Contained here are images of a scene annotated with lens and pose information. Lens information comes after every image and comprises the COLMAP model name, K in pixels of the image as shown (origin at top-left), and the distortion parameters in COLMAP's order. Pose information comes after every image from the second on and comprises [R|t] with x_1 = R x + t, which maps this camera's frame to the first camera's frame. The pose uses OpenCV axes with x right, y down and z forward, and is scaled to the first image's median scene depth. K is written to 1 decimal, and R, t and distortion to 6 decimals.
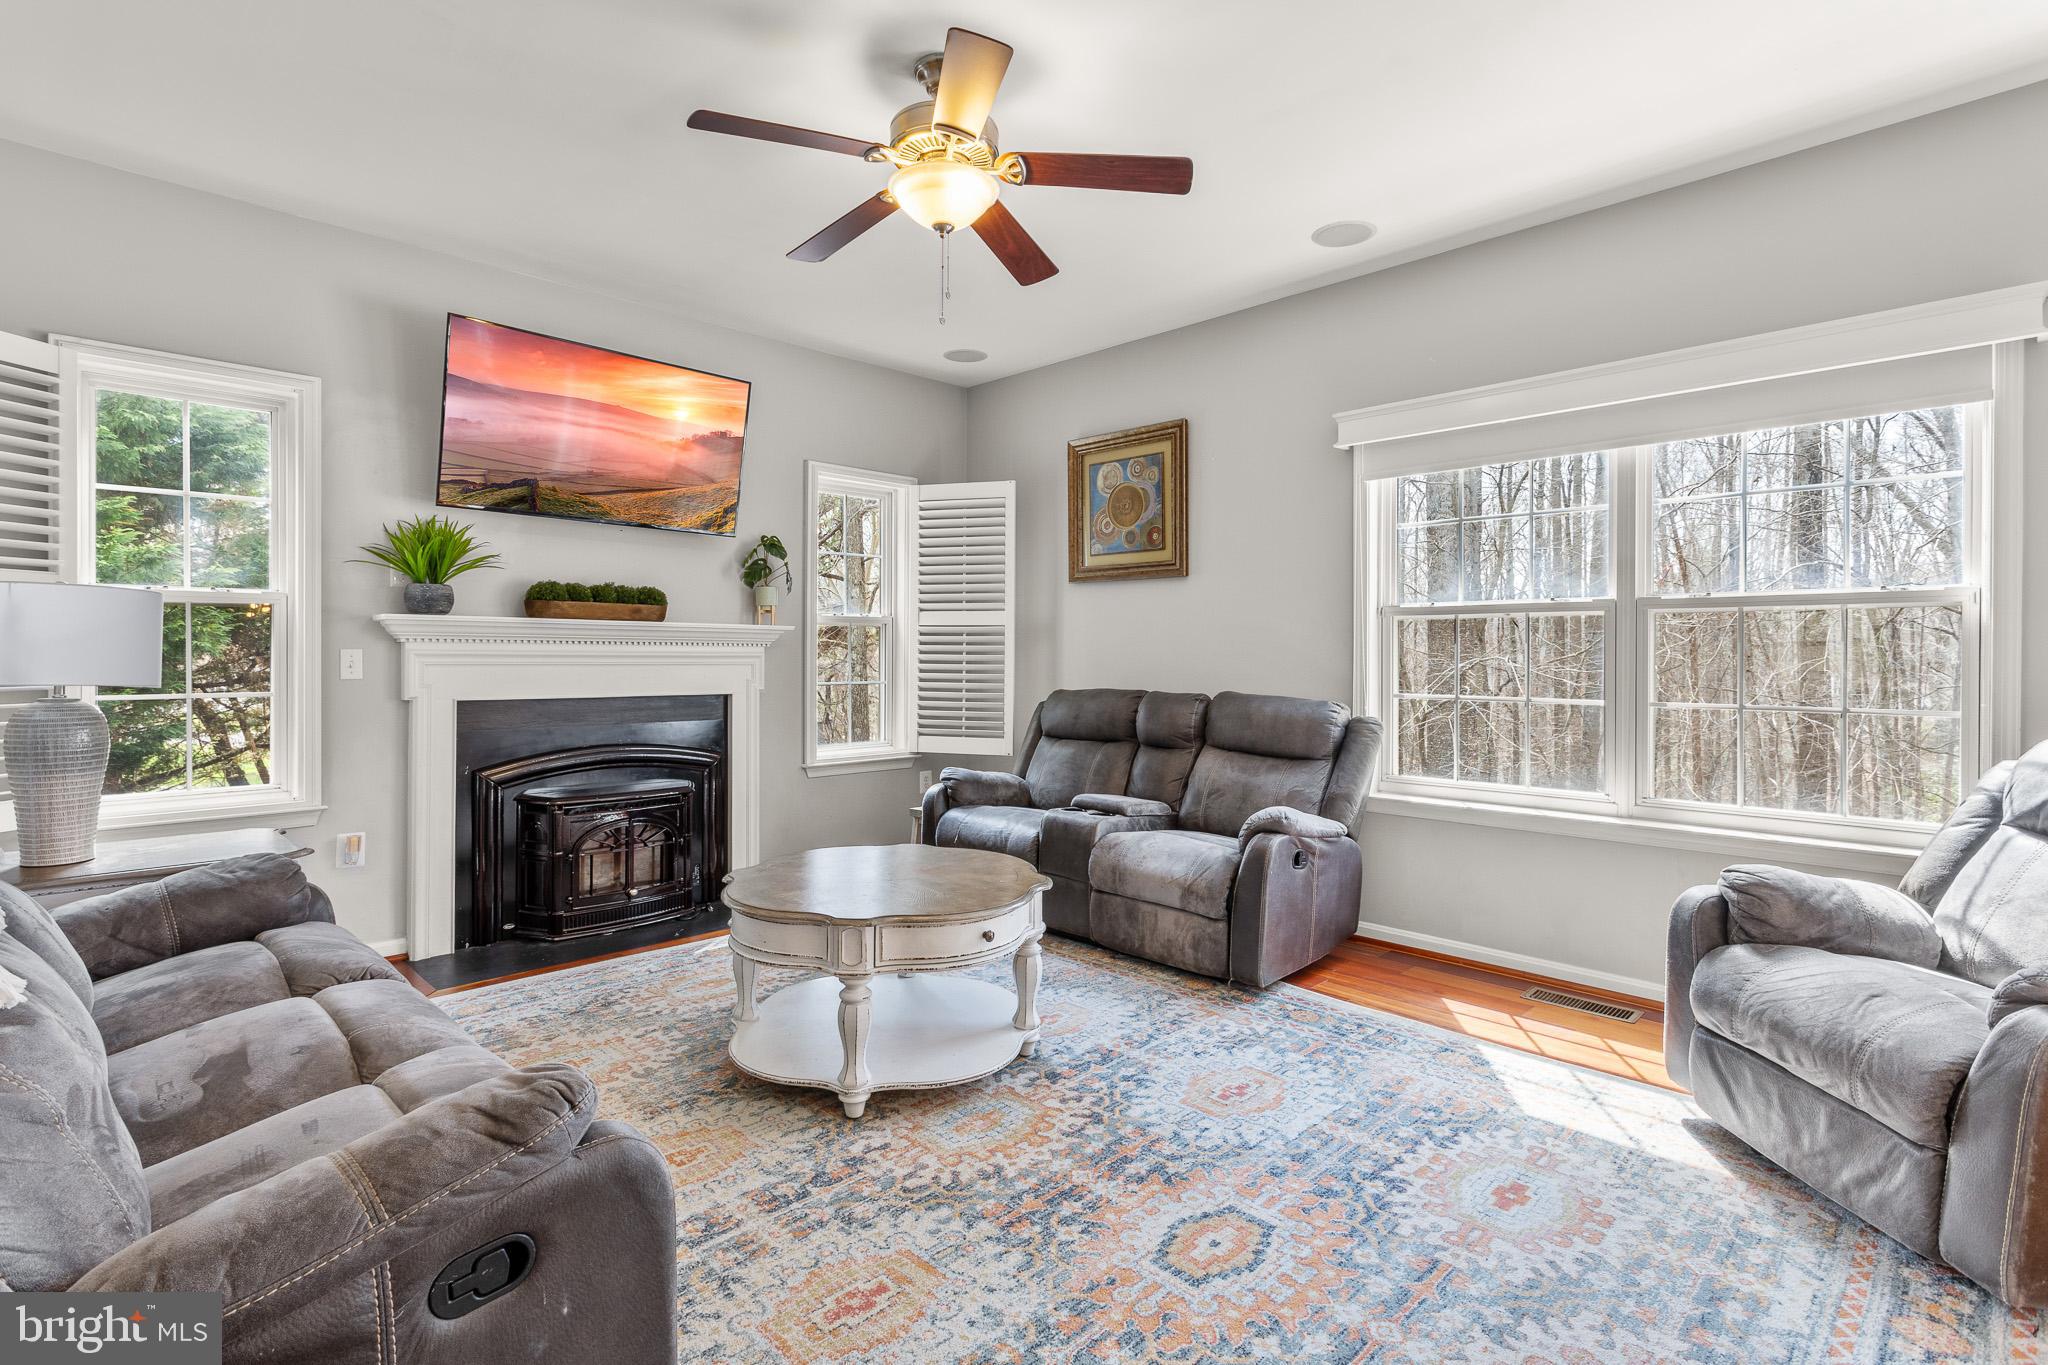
lens RADIAL K [[977.0, 0, 1019.8], [0, 977.0, 654.5], [0, 0, 1]] dist [-0.012038, 0.007700]
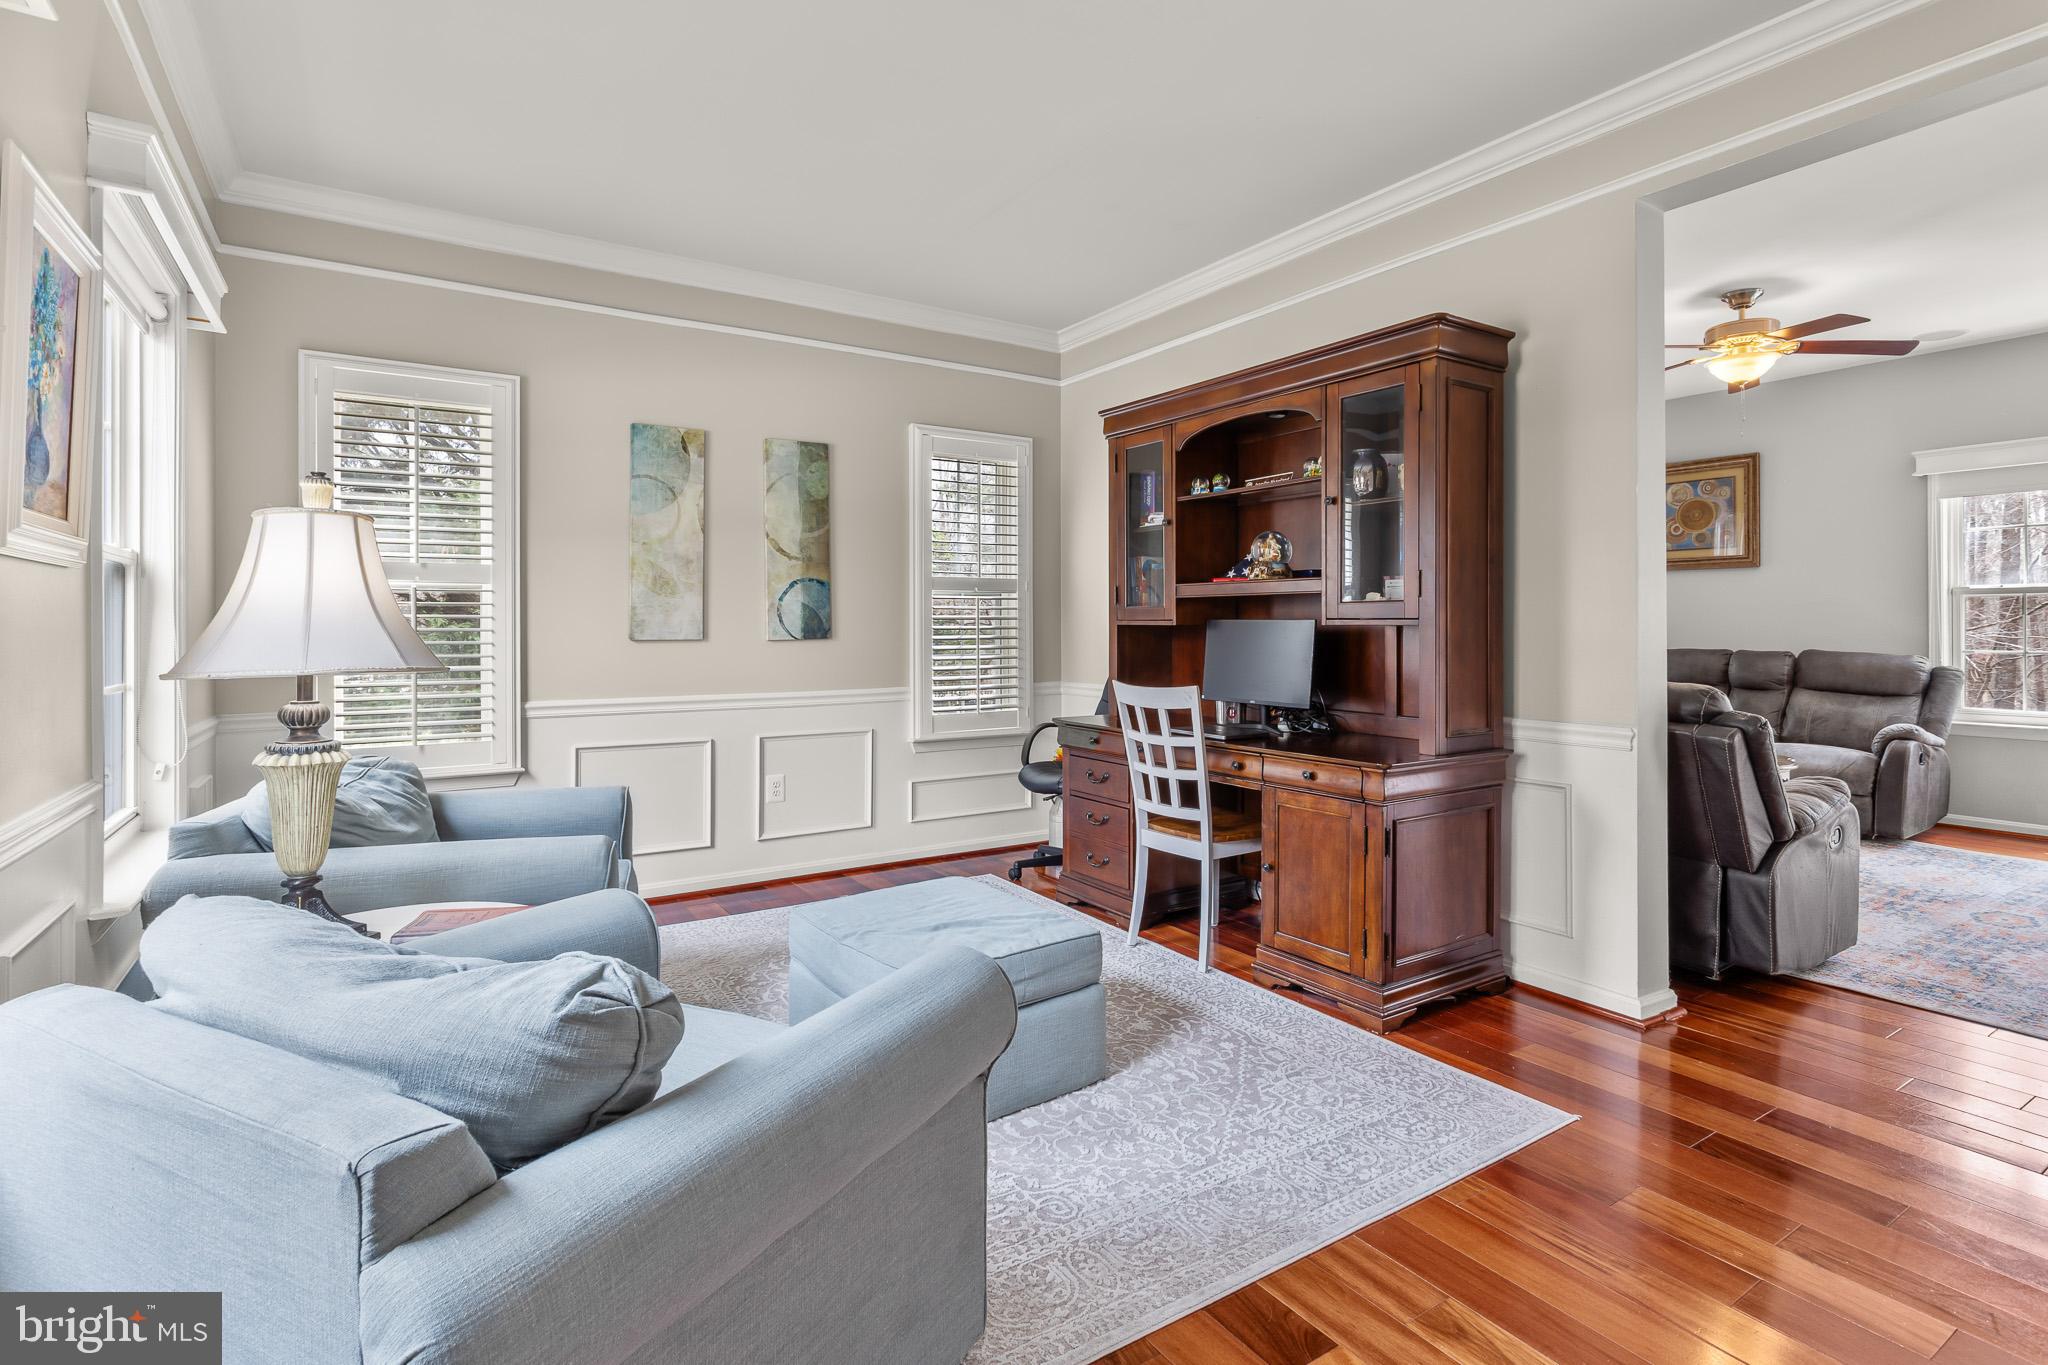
lens RADIAL K [[977.0, 0, 1038.1], [0, 977.0, 618.7], [0, 0, 1]] dist [-0.012038, 0.007700]
pose [[0.976860, -0.009073, -0.213687, -0.640746], [0.007115, 0.999925, -0.009929, -0.000585], [0.213761, 0.008178, 0.976852, -0.670984]]
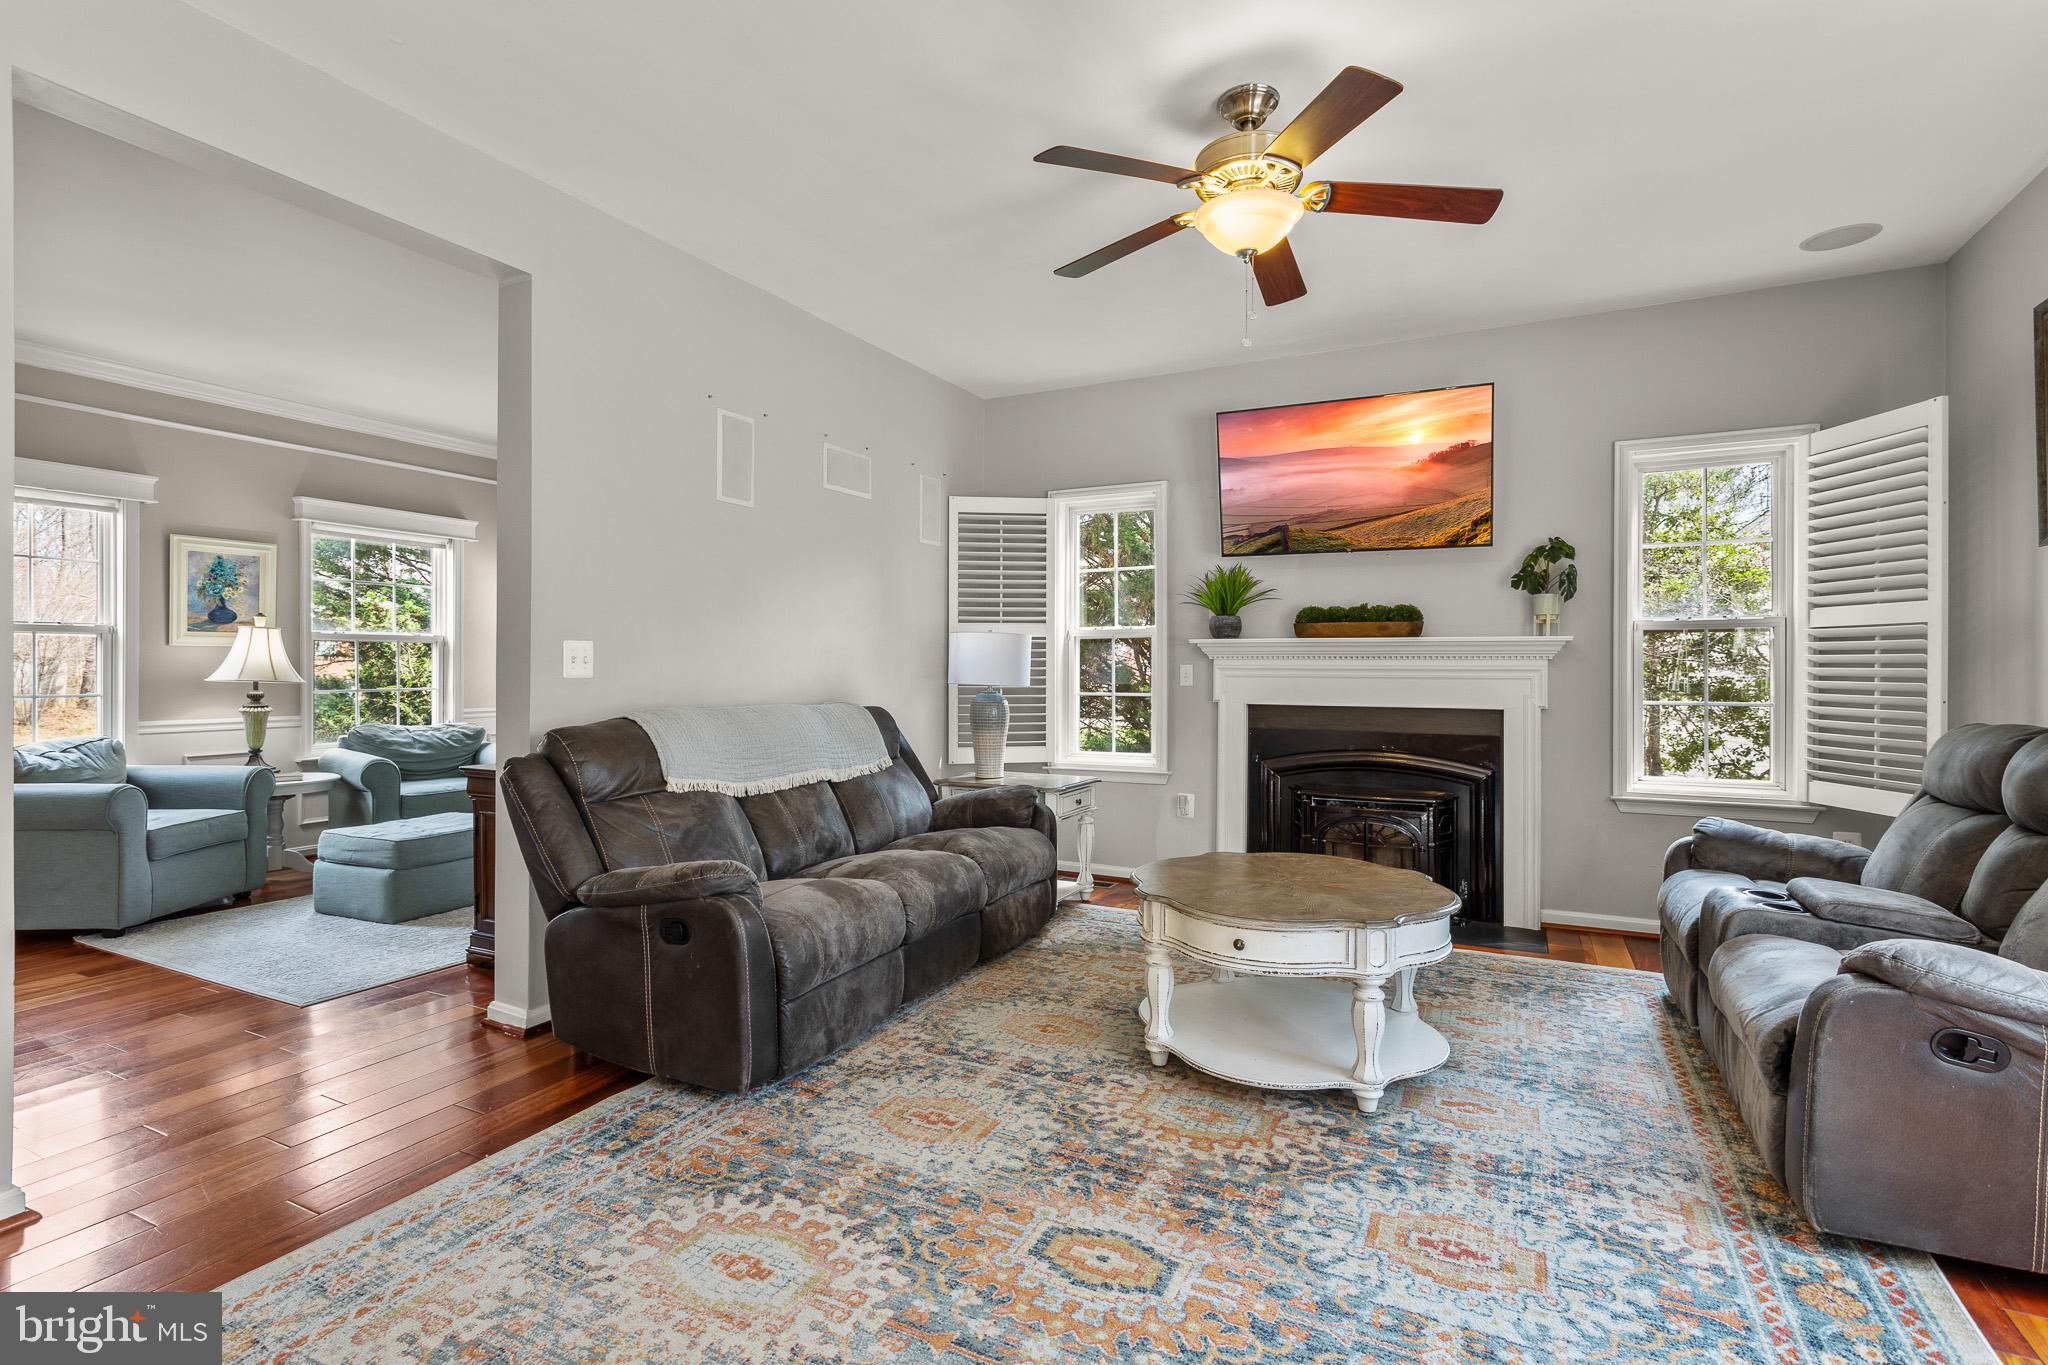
lens RADIAL K [[977.0, 0, 1021.1], [0, 977.0, 664.1], [0, 0, 1]] dist [-0.012038, 0.007700]
pose [[0.310096, -0.006818, -0.950681, 0.561276], [-0.000474, 0.999973, -0.007326, 0.003665], [0.950705, 0.002722, 0.310084, 0.306423]]
